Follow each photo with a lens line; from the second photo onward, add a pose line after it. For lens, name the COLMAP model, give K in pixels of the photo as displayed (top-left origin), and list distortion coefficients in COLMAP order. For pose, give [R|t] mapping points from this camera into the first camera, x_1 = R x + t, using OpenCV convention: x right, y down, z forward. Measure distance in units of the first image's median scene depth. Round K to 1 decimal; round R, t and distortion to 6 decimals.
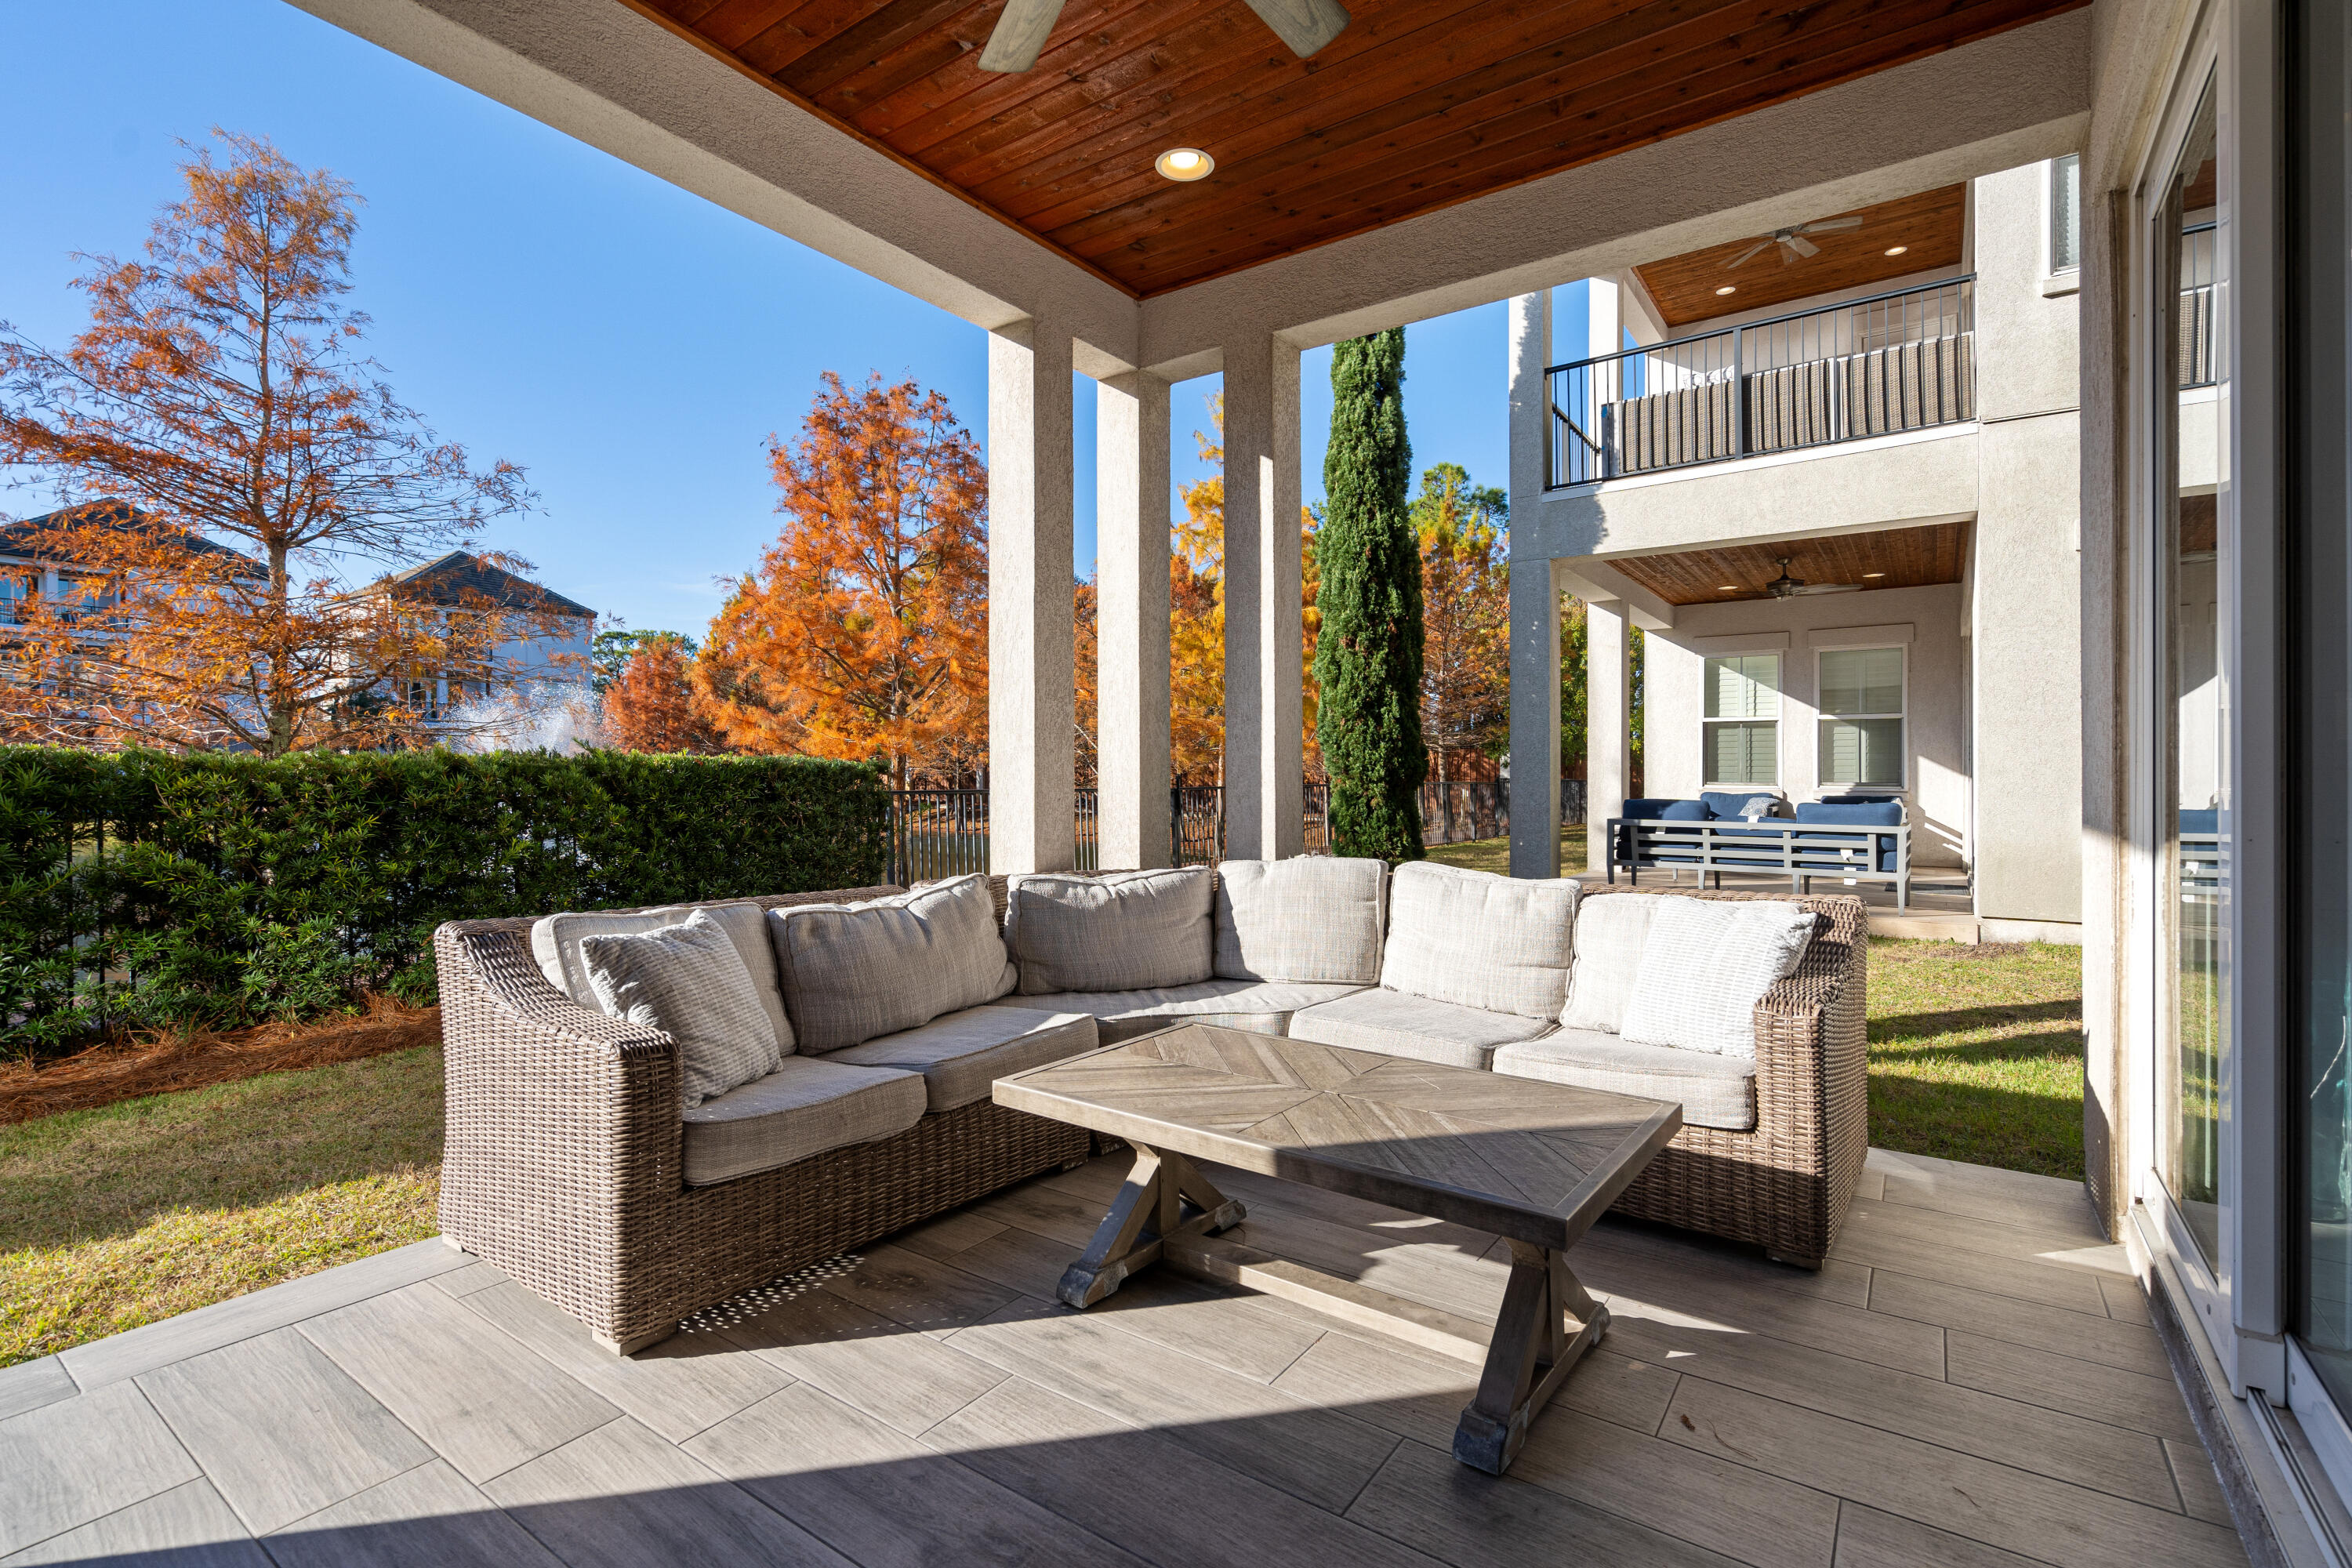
lens RADIAL K [[1080.8, 0, 1176.0], [0, 1080.8, 784.0], [0, 0, 1]] dist [-0.001573, -0.000226]
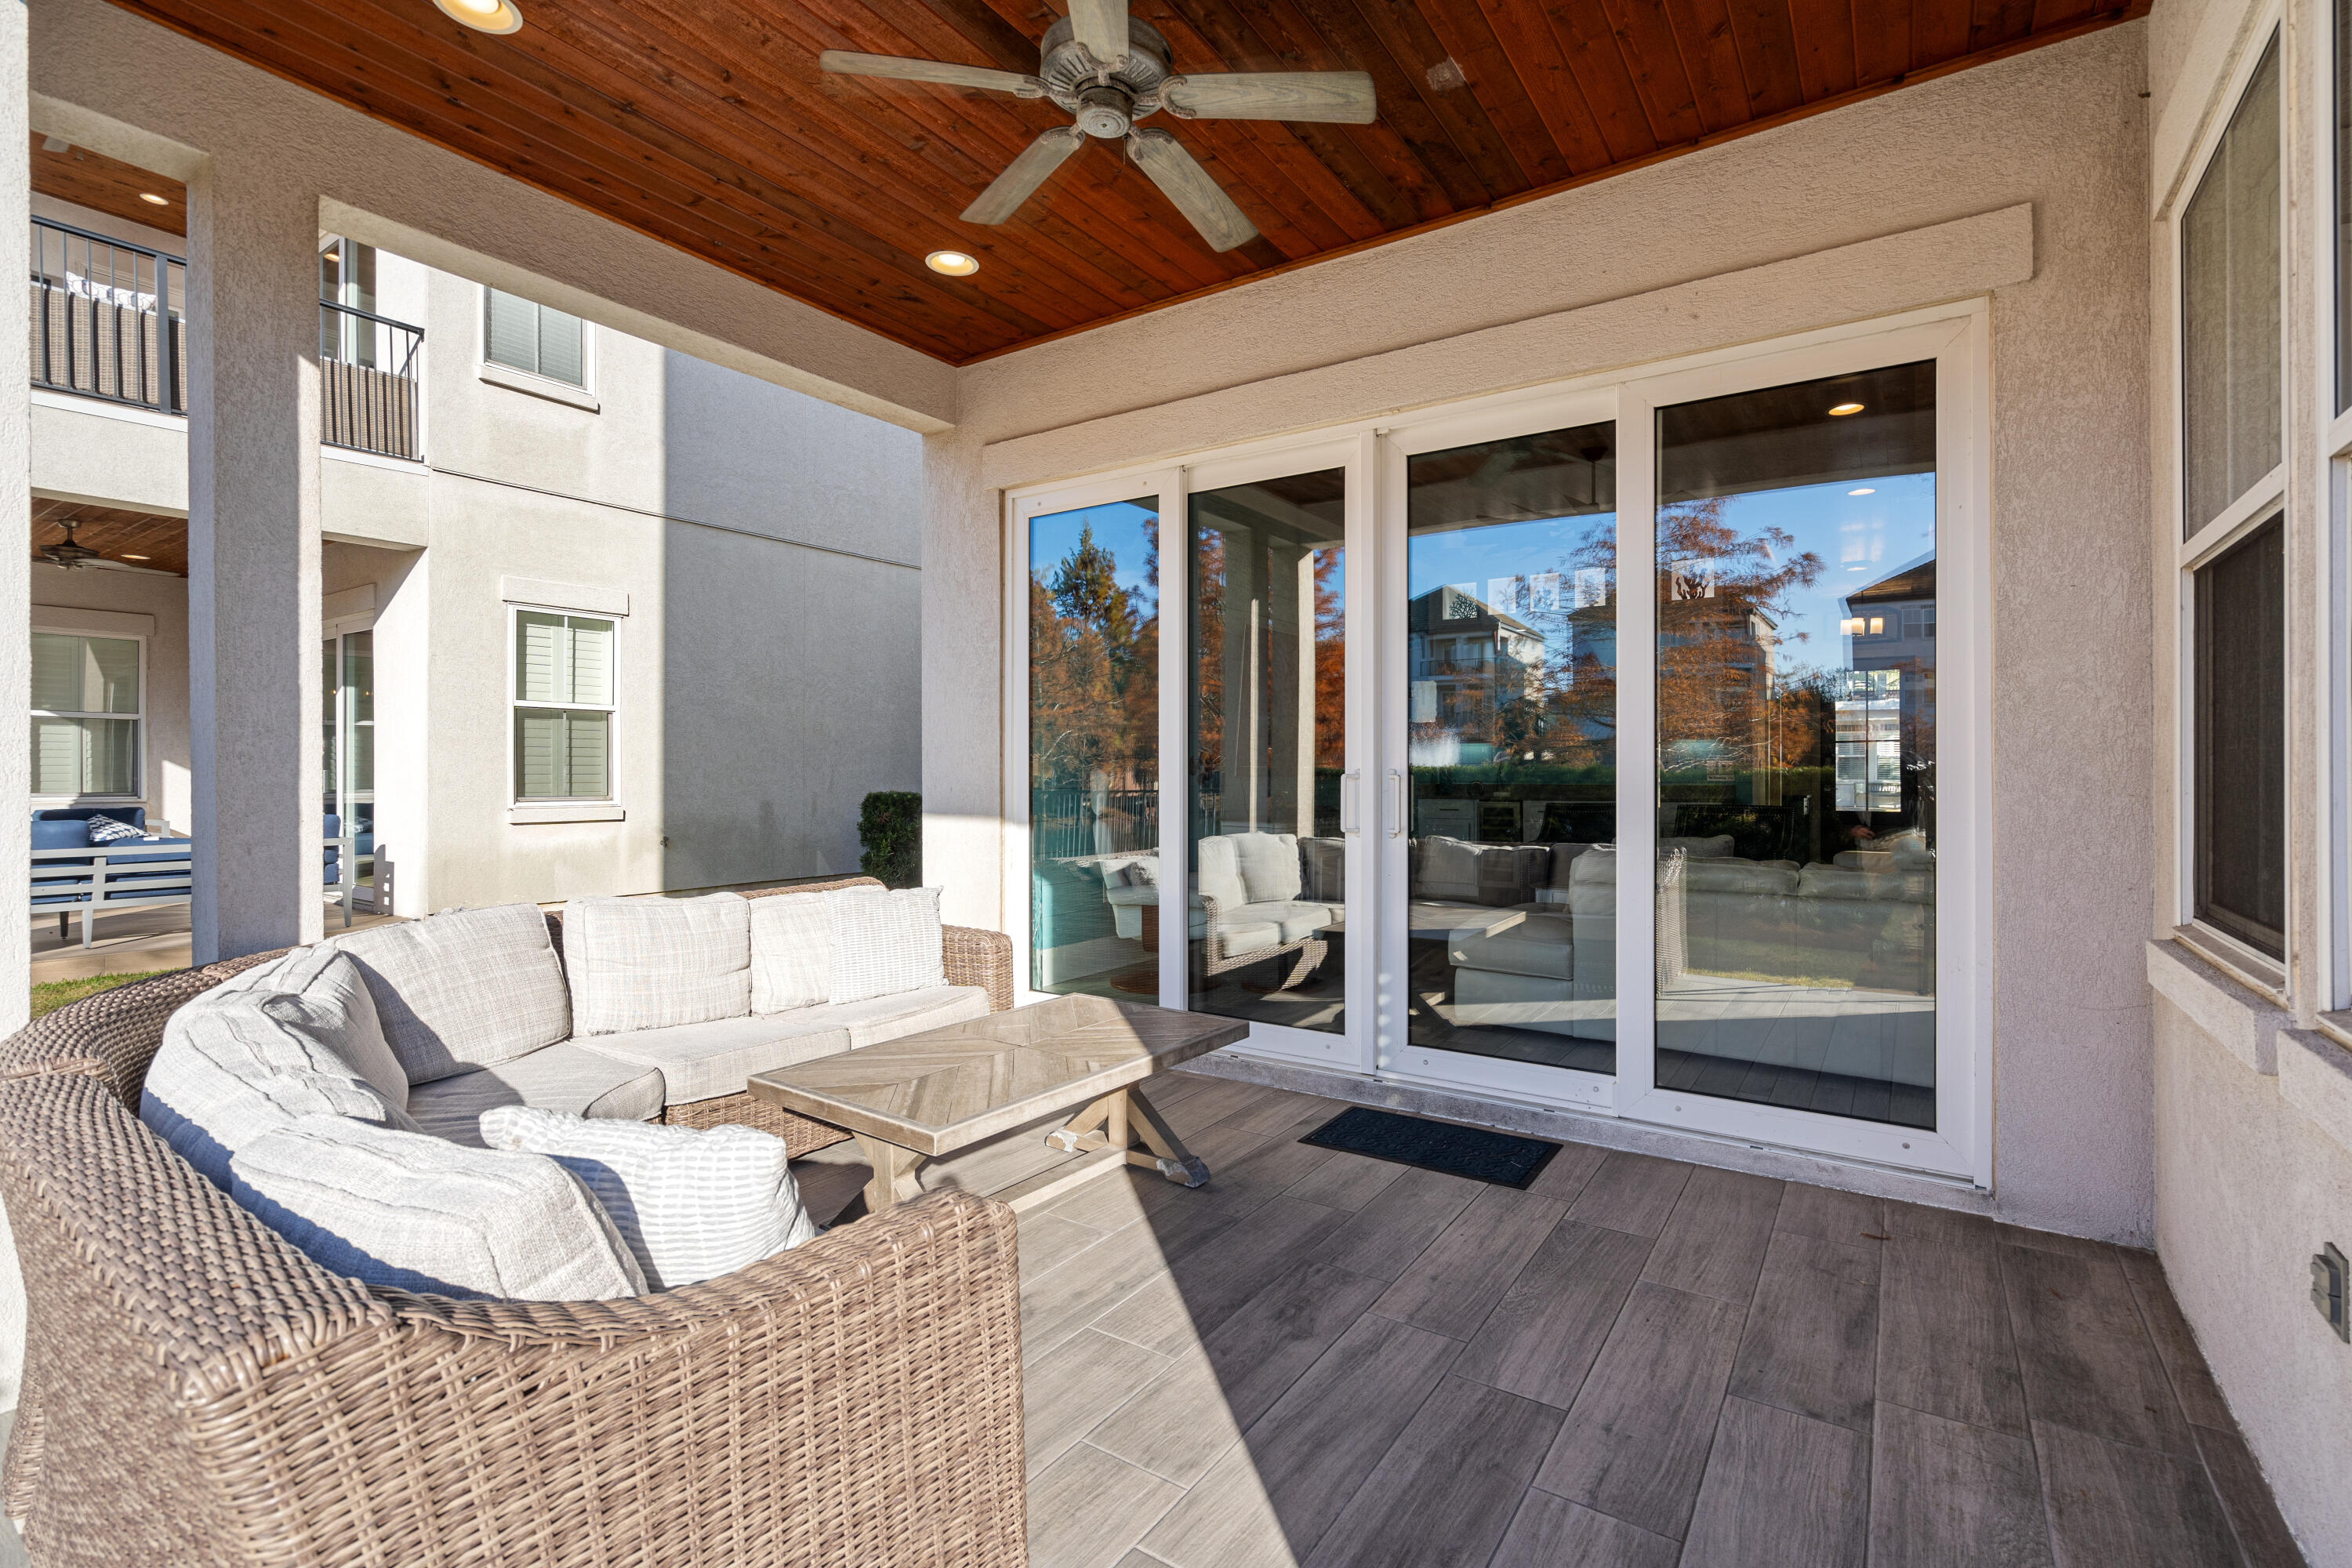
lens RADIAL K [[1080.8, 0, 1176.0], [0, 1080.8, 784.0], [0, 0, 1]] dist [-0.001573, -0.000226]
pose [[-0.027317, -0.013409, 0.999537, -0.818029], [0.010349, 0.999853, 0.013696, -0.037916], [-0.999573, 0.010718, -0.027174, 0.573909]]
